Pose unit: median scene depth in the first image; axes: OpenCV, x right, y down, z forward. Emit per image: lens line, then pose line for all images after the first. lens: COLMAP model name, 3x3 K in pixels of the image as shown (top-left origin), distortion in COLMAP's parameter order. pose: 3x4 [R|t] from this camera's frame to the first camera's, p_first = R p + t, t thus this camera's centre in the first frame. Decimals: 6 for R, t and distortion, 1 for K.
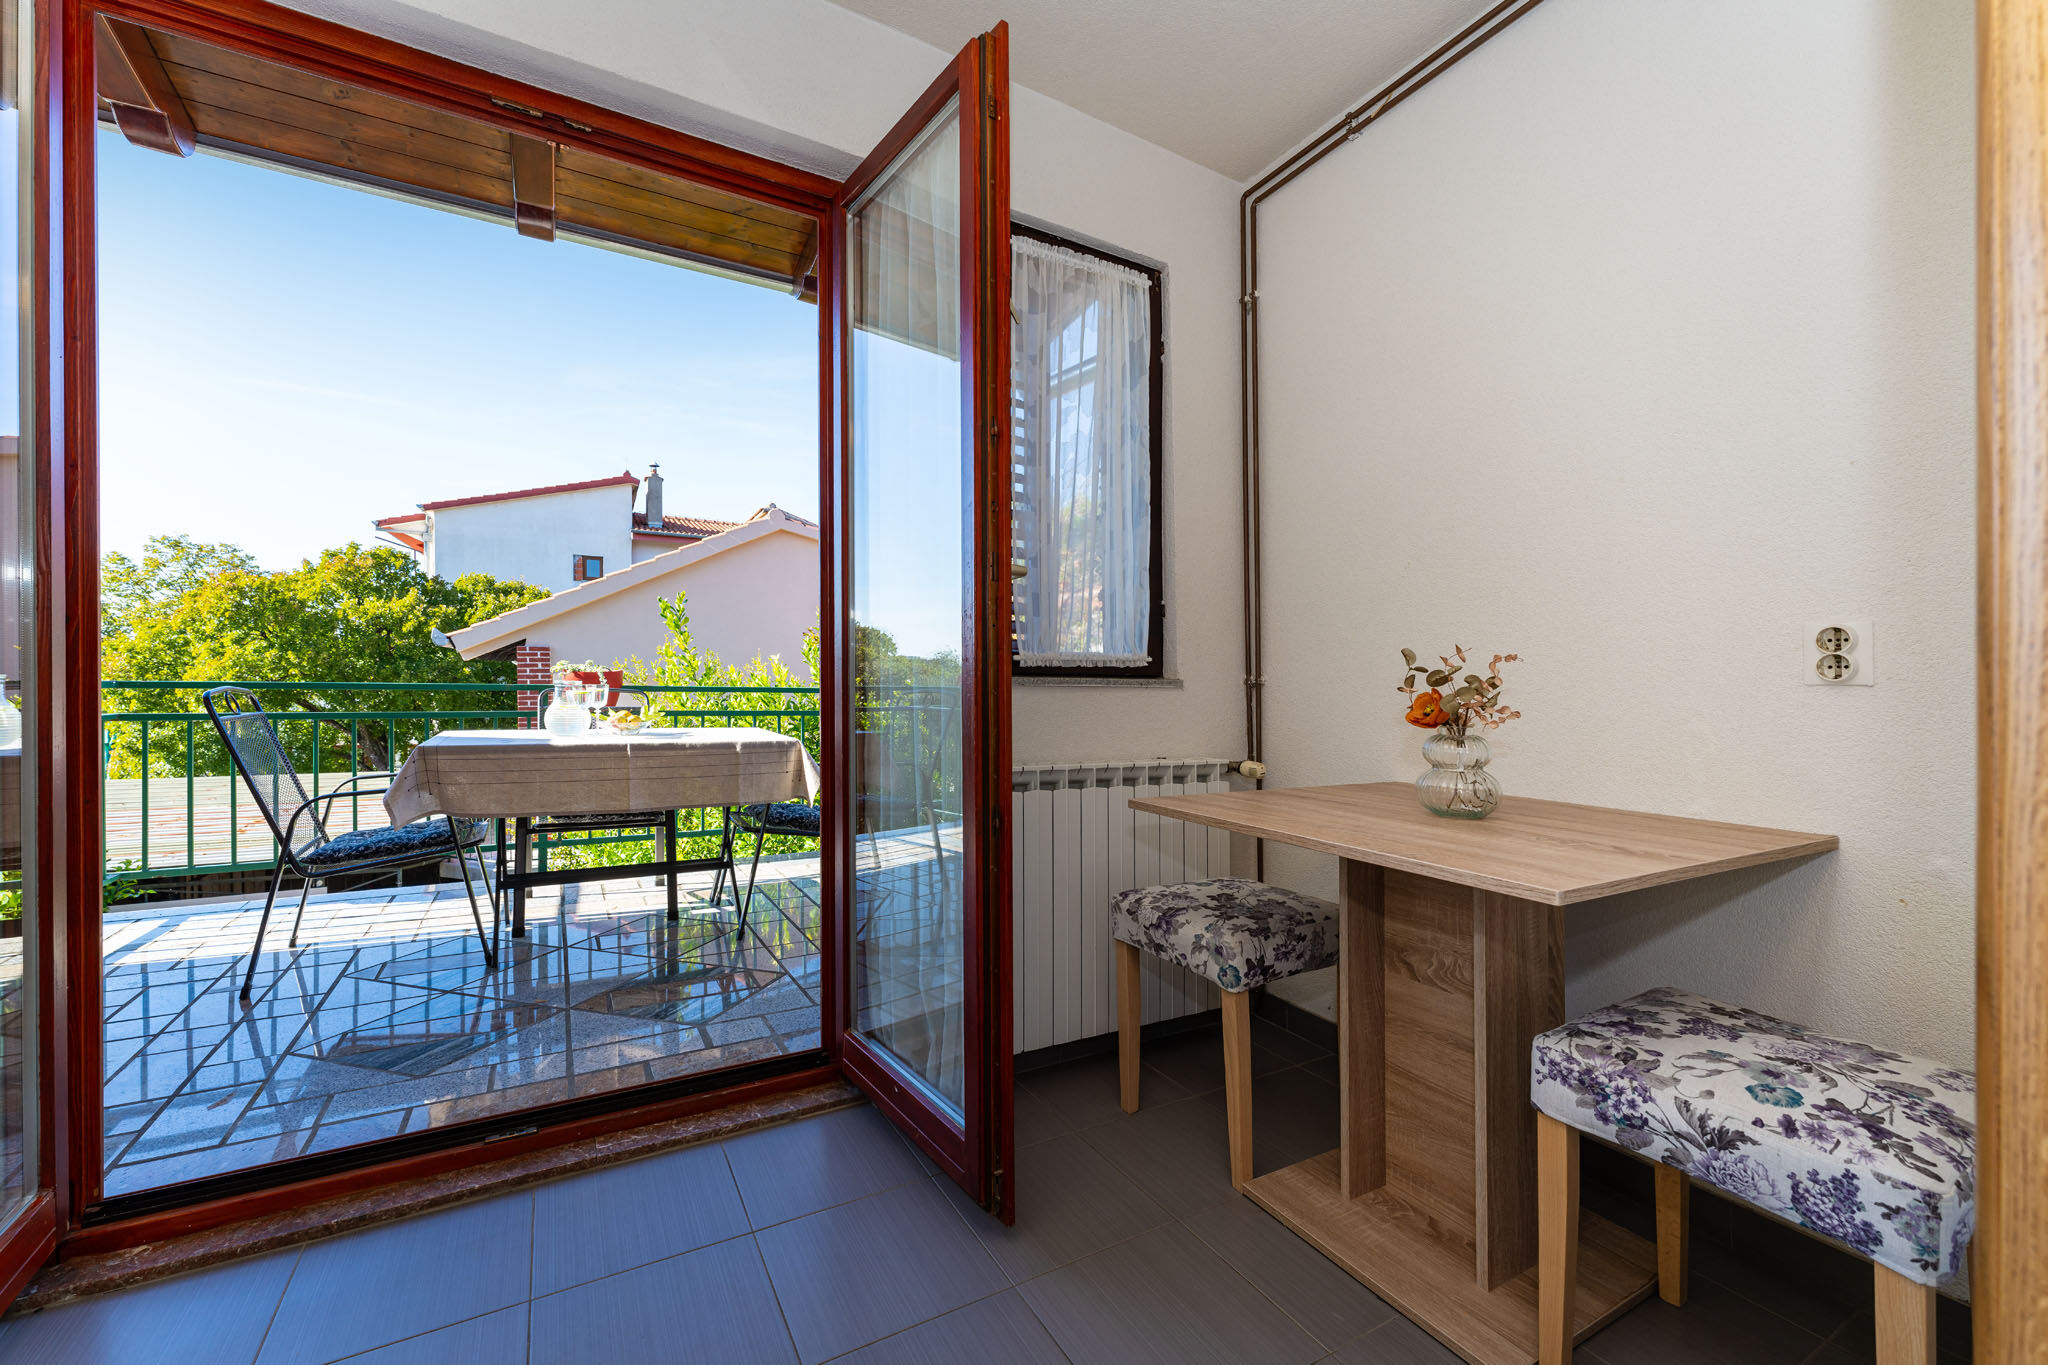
lens RADIAL K [[835.4, 0, 1016.1], [0, 835.4, 684.2], [0, 0, 1]] dist [-0.001821, -0.000276]
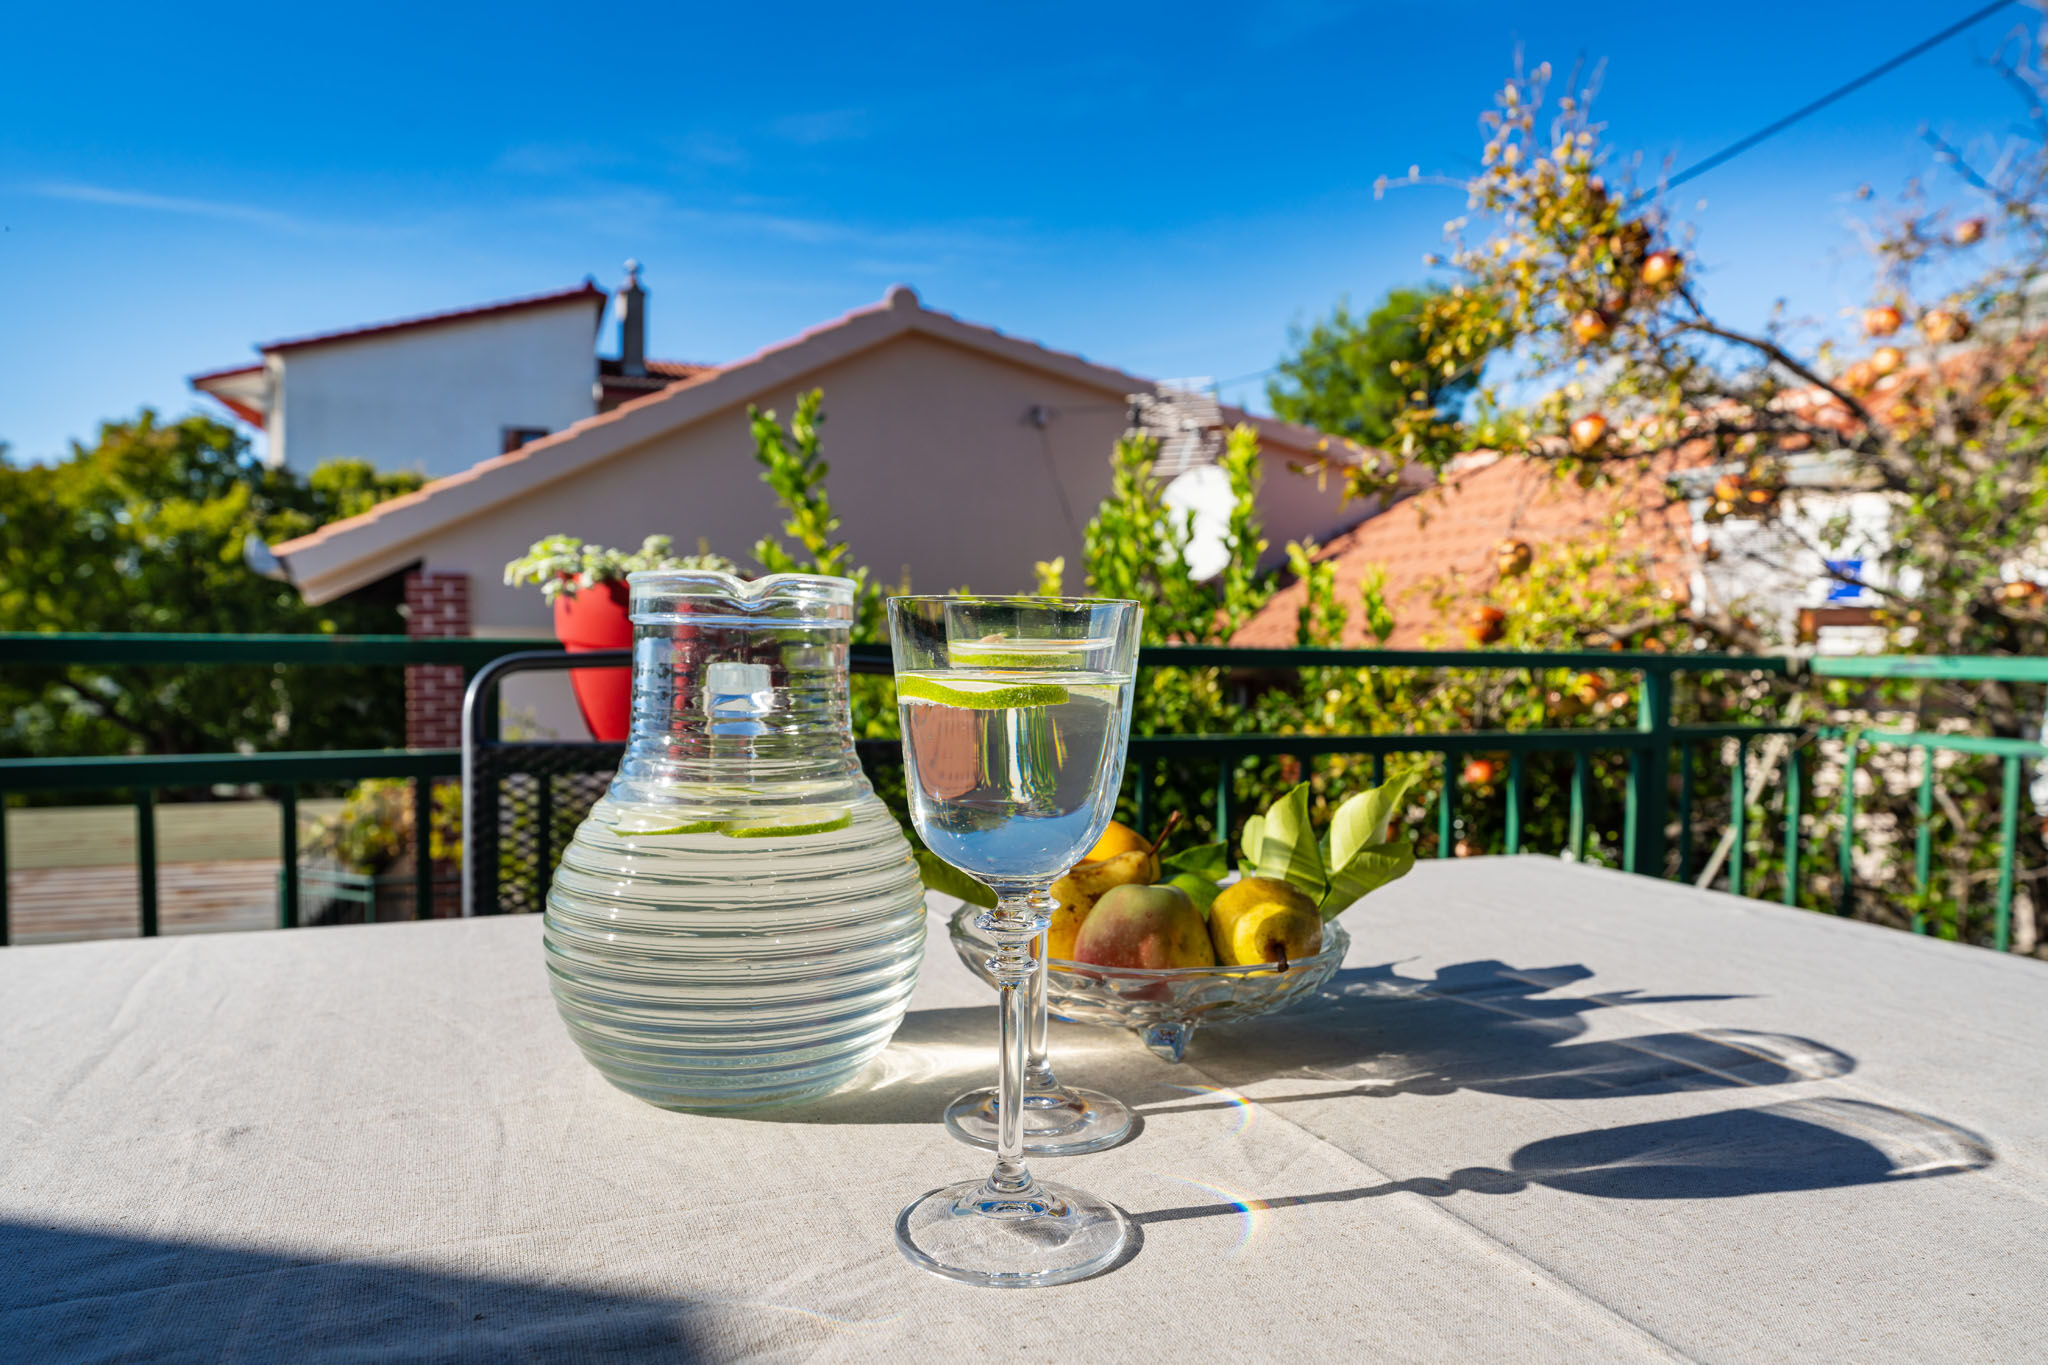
lens RADIAL K [[1438.1, 0, 1022.3], [0, 1438.1, 676.4], [0, 0, 1]] dist [0.000190, 0.000909]
pose [[0.990291, 0.002524, -0.138986, -0.054982], [-0.000322, 0.999874, 0.015858, 0.001085], [0.139008, -0.015659, 0.990167, 0.096082]]
